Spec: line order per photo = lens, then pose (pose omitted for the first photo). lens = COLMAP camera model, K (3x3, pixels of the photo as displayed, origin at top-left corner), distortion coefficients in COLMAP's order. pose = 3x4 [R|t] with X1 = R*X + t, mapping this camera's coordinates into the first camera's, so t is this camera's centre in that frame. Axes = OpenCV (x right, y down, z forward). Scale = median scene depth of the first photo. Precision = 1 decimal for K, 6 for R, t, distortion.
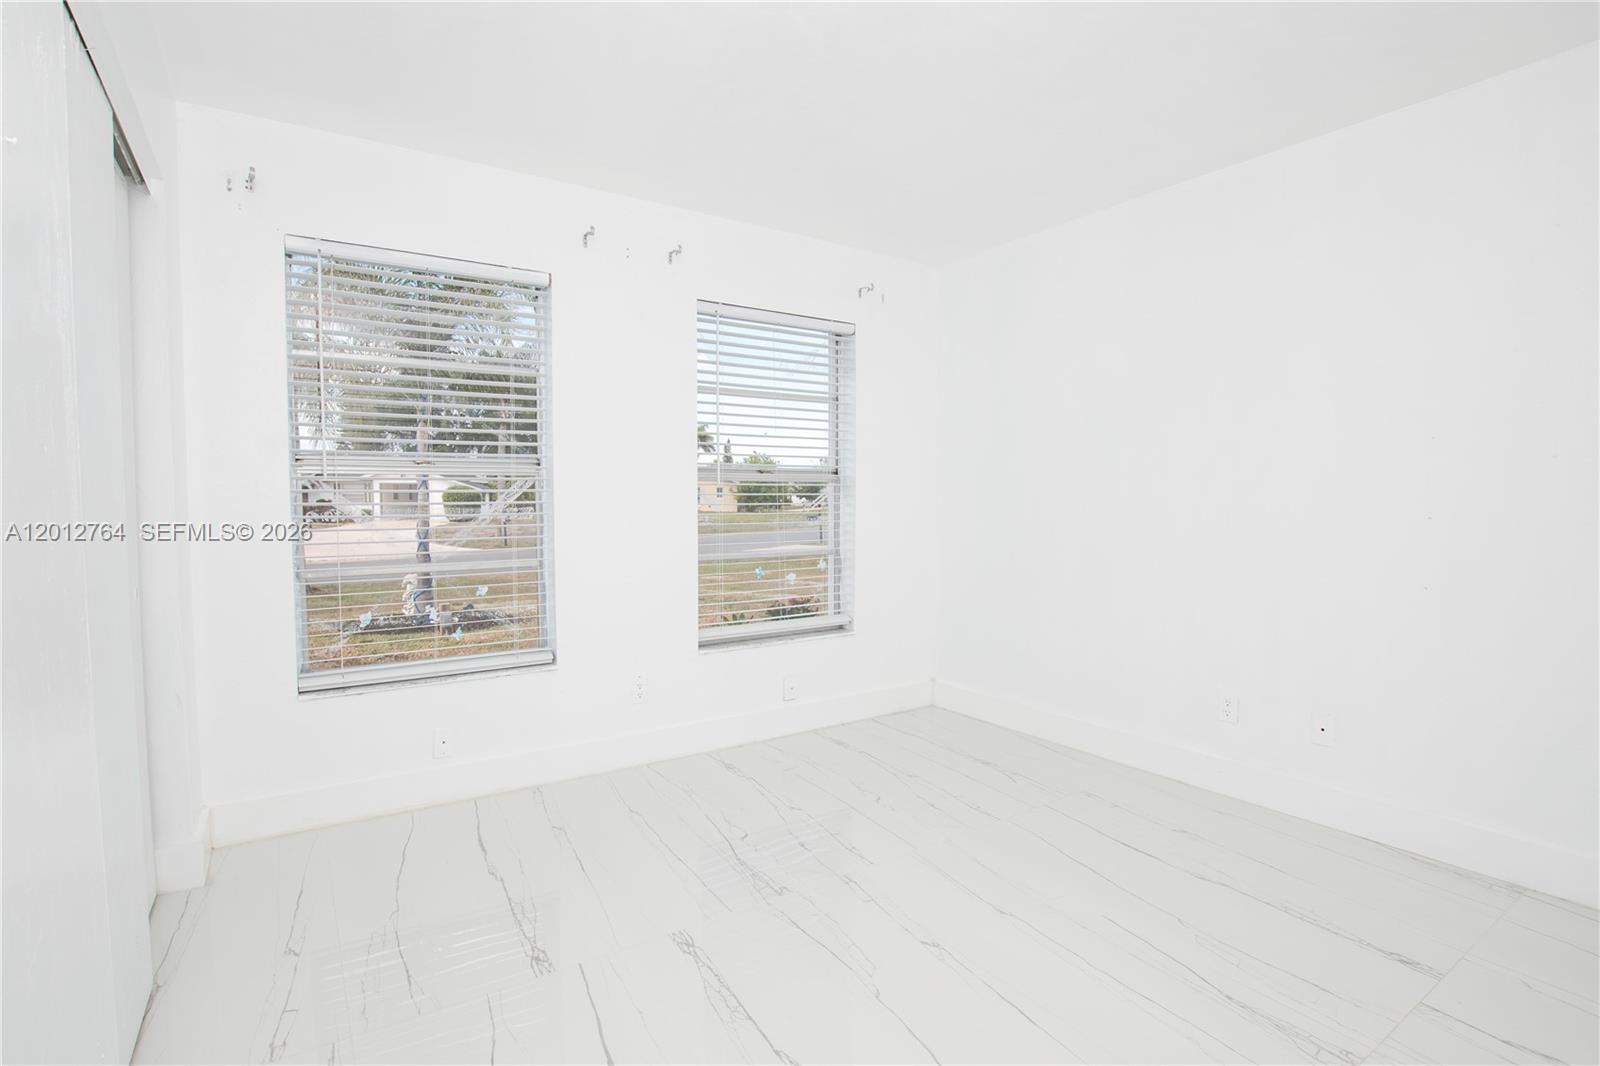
lens RADIAL K [[725.7, 0, 813.6], [0, 725.7, 536.0], [0, 0, 1]] dist [-0.022594, -0.000123]
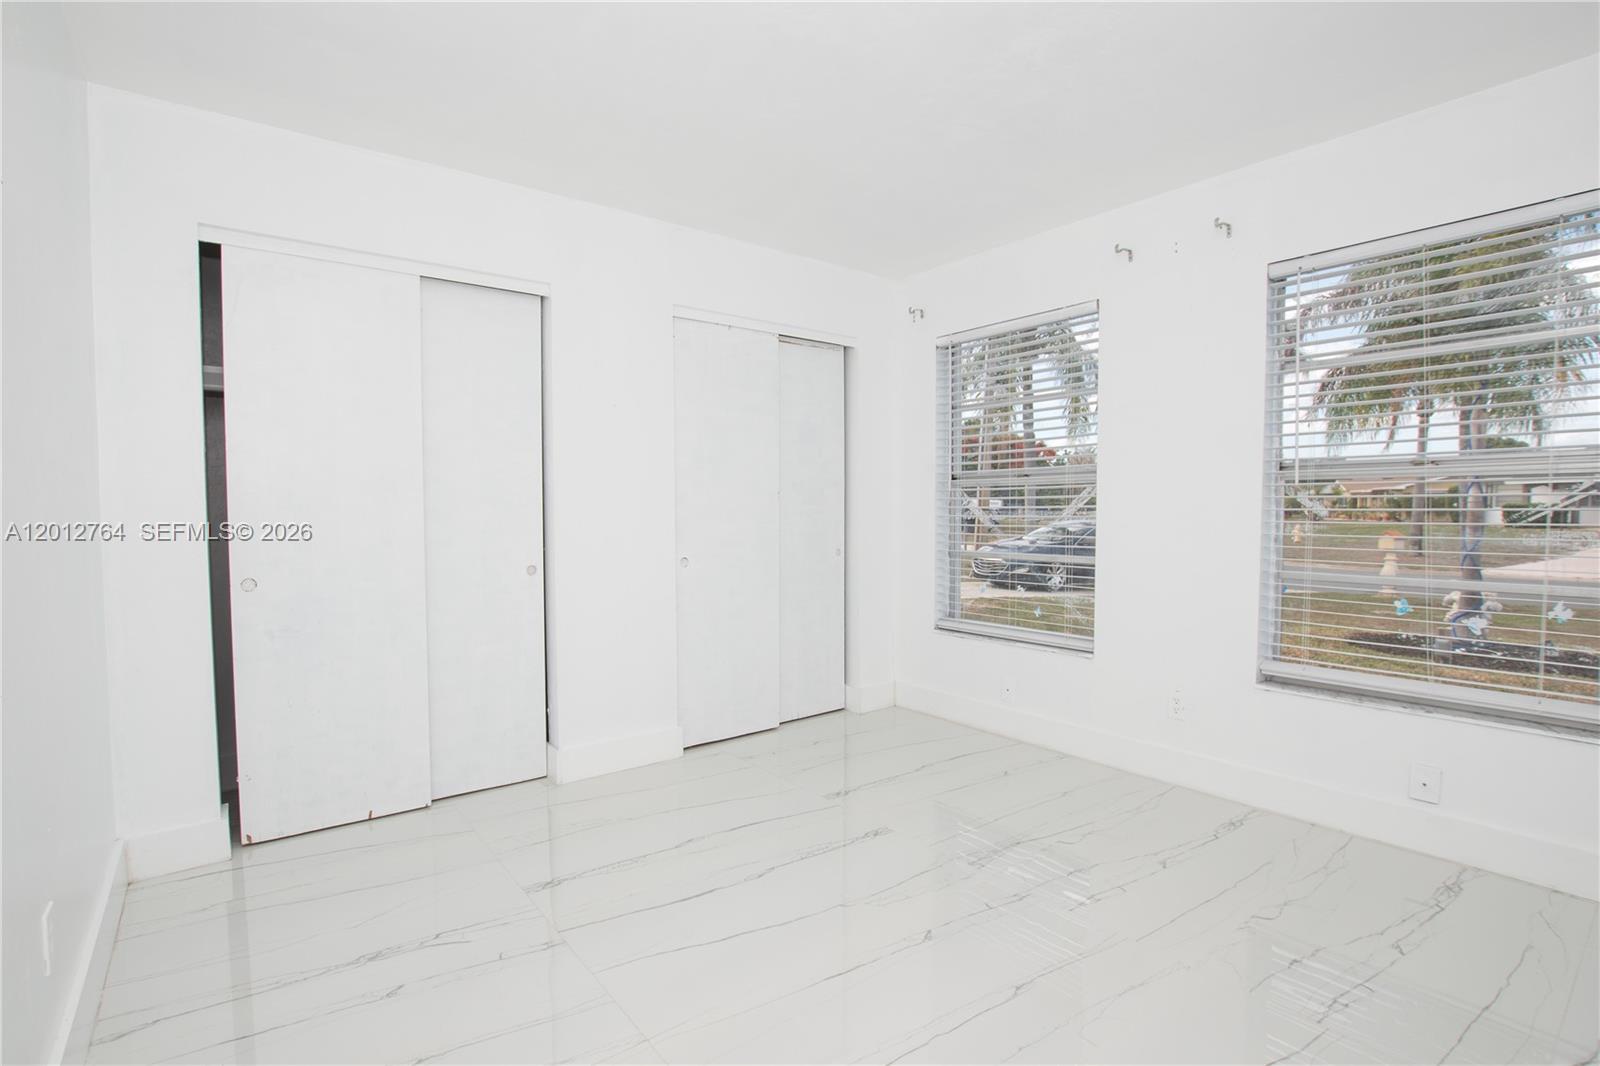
lens RADIAL K [[725.7, 0, 813.6], [0, 725.7, 536.0], [0, 0, 1]] dist [-0.022594, -0.000123]
pose [[0.125189, 0.040426, -0.991309, 0.592866], [-0.048852, 0.998209, 0.034538, -0.016214], [0.990929, 0.044103, 0.126940, 0.379368]]
